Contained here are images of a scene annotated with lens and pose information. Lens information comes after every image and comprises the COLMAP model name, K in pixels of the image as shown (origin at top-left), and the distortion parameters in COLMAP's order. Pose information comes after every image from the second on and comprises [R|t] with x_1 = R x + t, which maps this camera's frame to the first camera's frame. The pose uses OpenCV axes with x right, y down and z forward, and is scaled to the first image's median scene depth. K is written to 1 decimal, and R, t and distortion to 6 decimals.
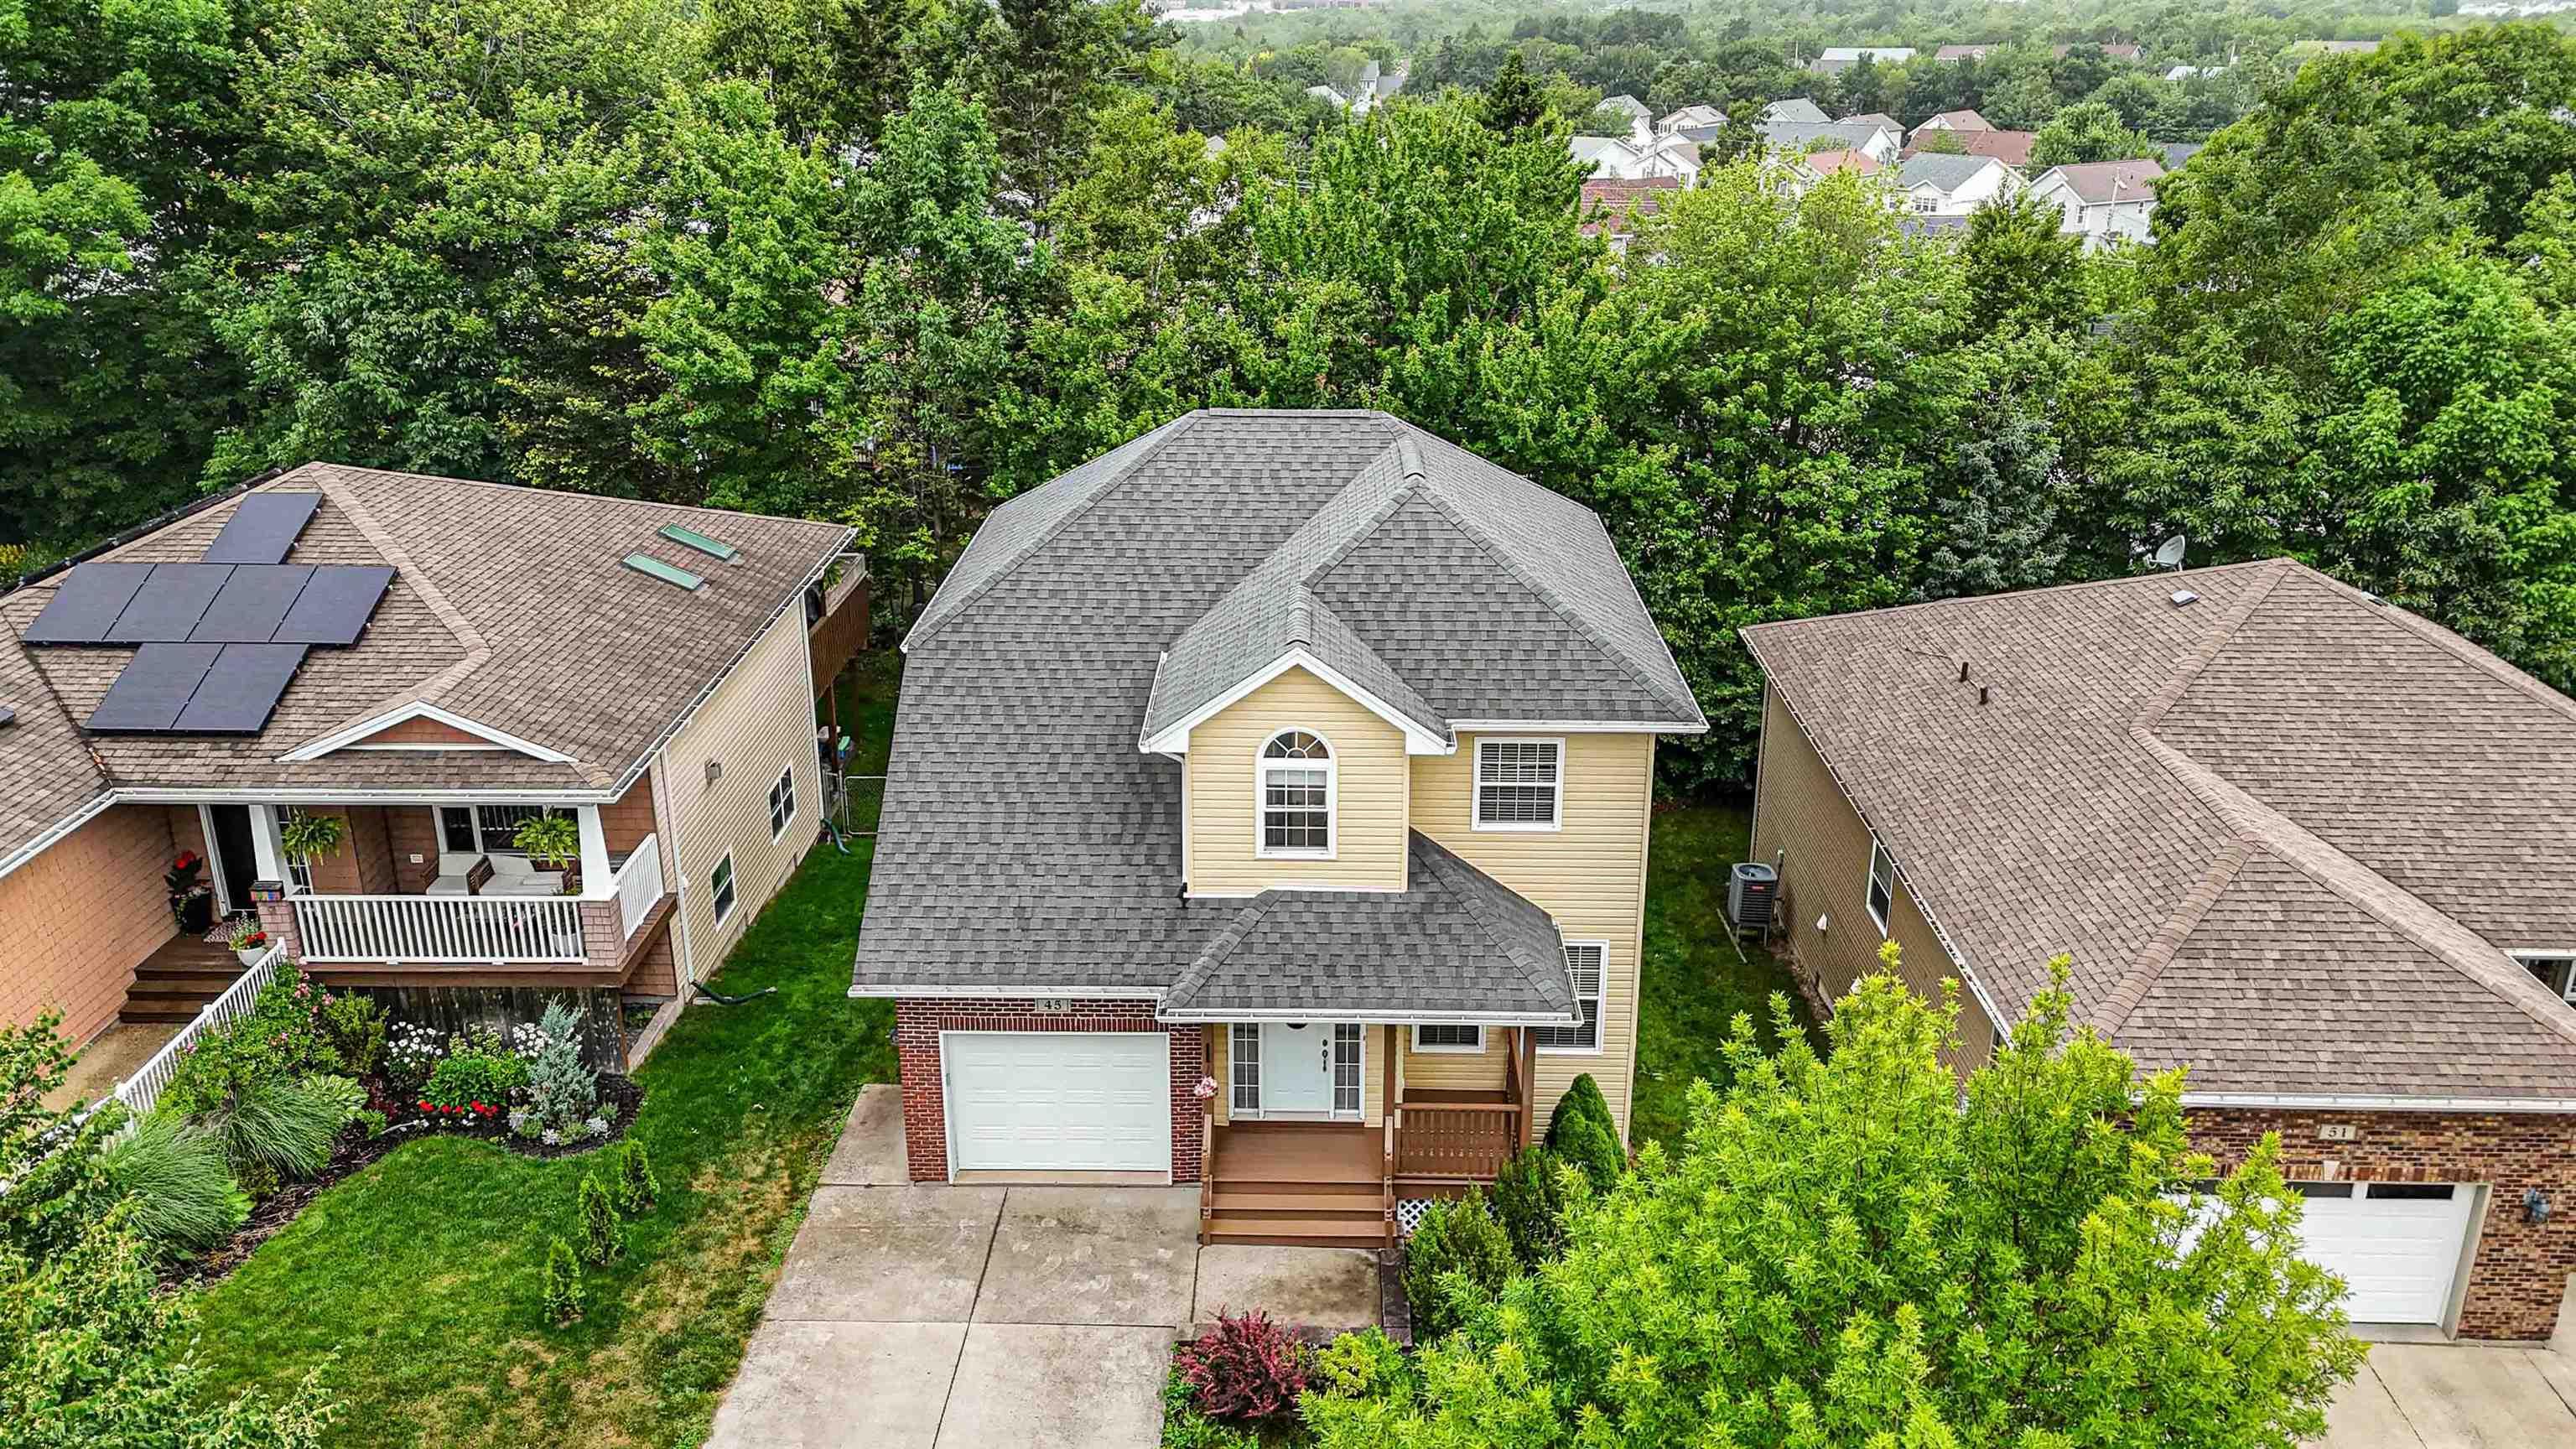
lens RADIAL K [[1947.7, 0, 1254.9], [0, 1947.7, 702.5], [0, 0, 1]] dist [0.025908, -0.006952]
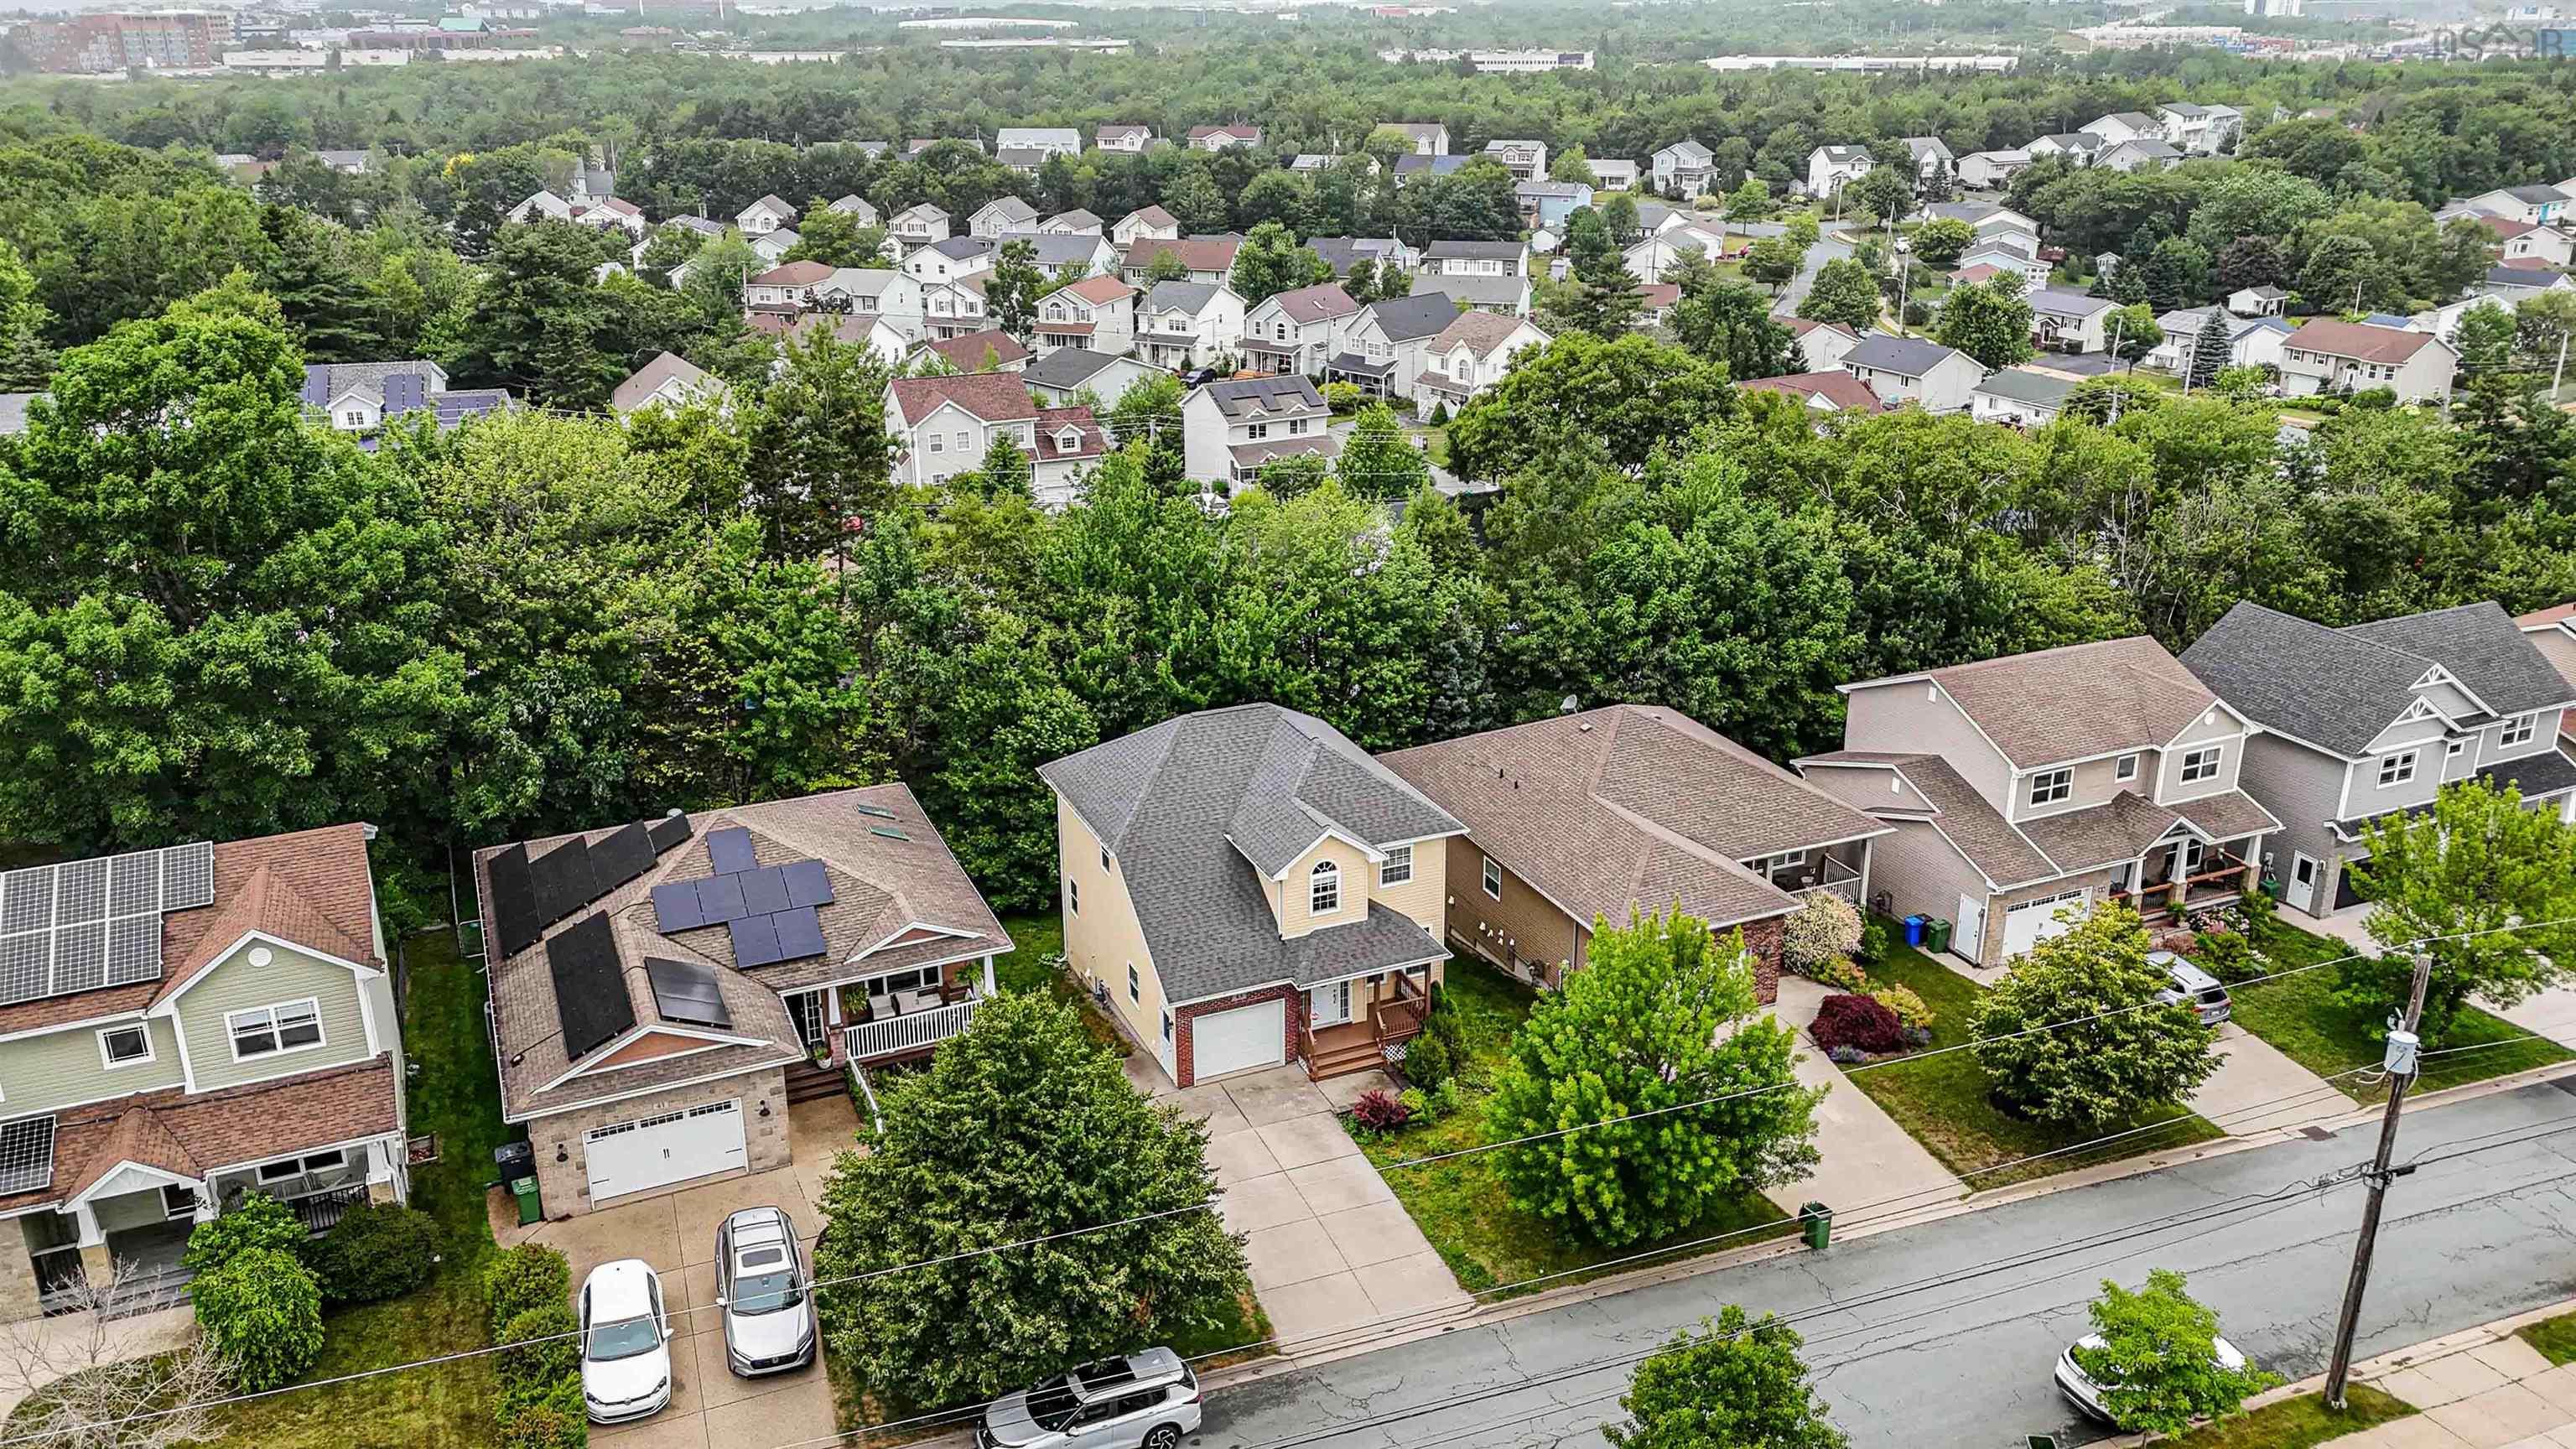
lens RADIAL K [[1947.7, 0, 1281.1], [0, 1947.7, 732.2], [0, 0, 1]] dist [0.025908, -0.006952]
pose [[0.905327, -0.156072, 0.395000, -0.751740], [0.154286, 0.987352, 0.036503, -0.189843], [-0.395701, 0.027896, 0.917955, -0.946411]]
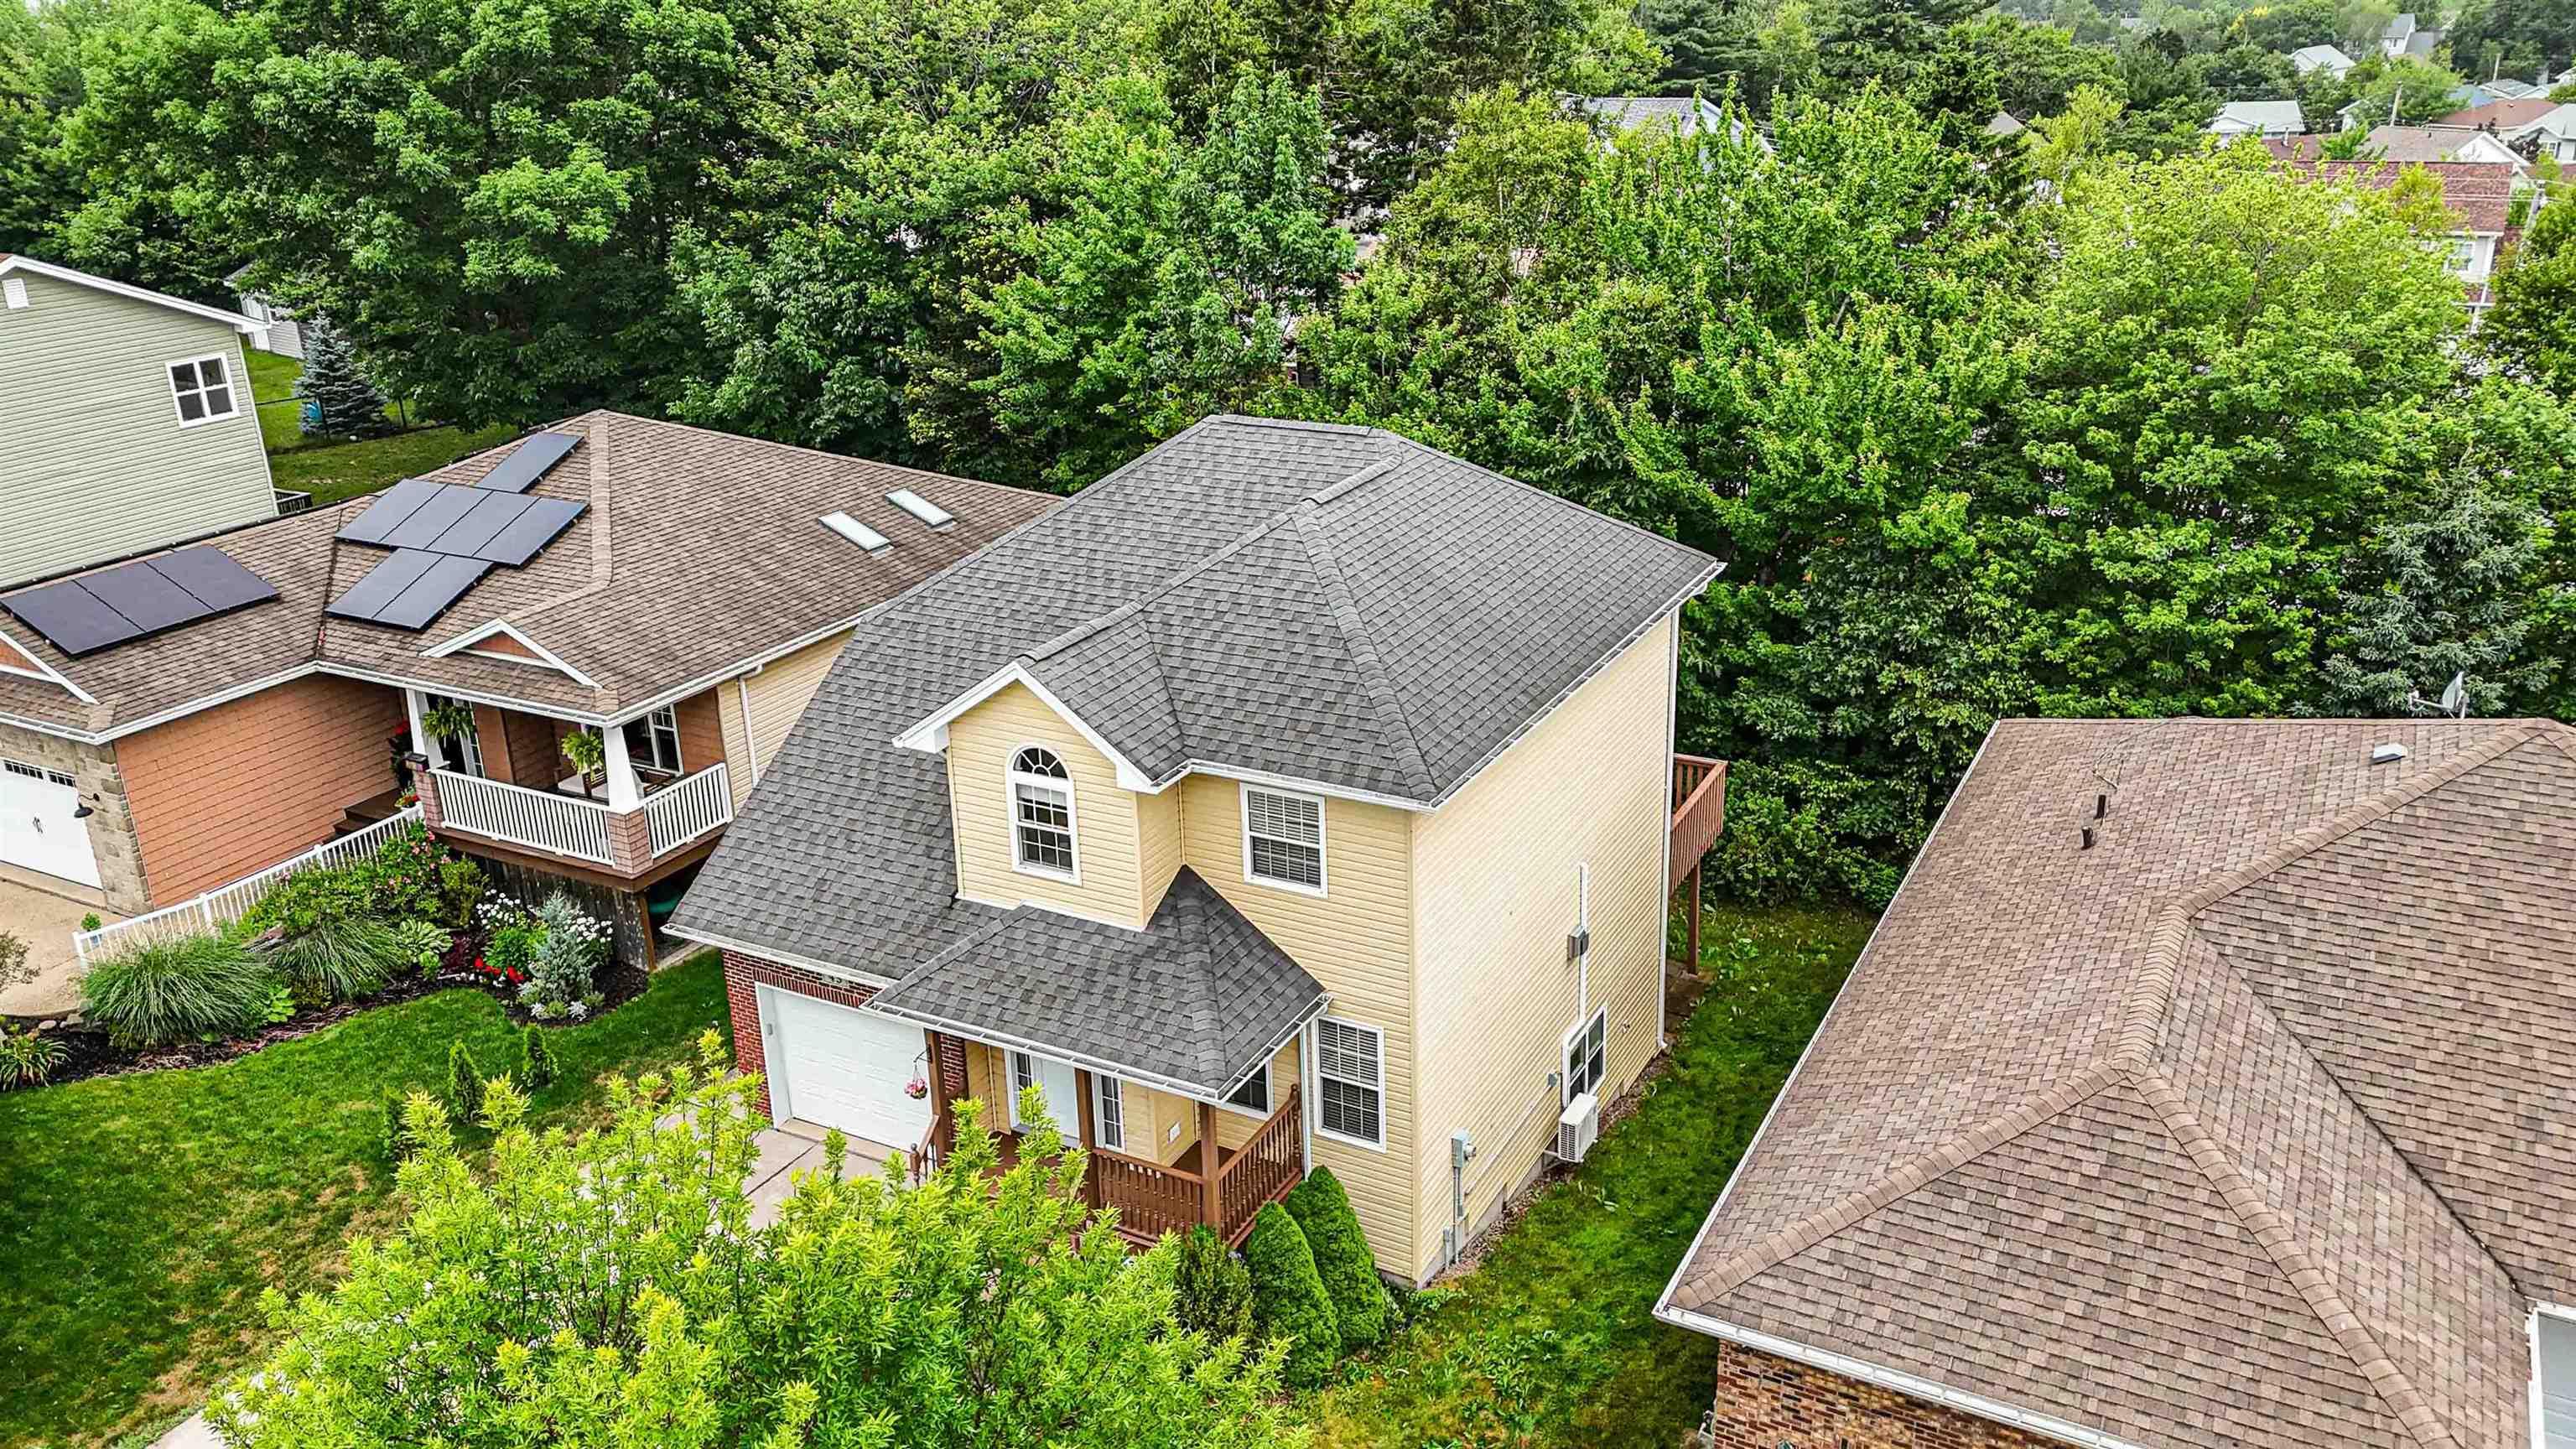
lens RADIAL K [[1947.7, 0, 1280.0], [0, 1947.7, 716.3], [0, 0, 1]] dist [0.025908, -0.006952]
pose [[0.889992, 0.134739, -0.435613, 0.433921], [-0.128111, 0.990752, 0.044708, -0.047318], [0.437608, 0.016017, 0.899023, 0.135981]]
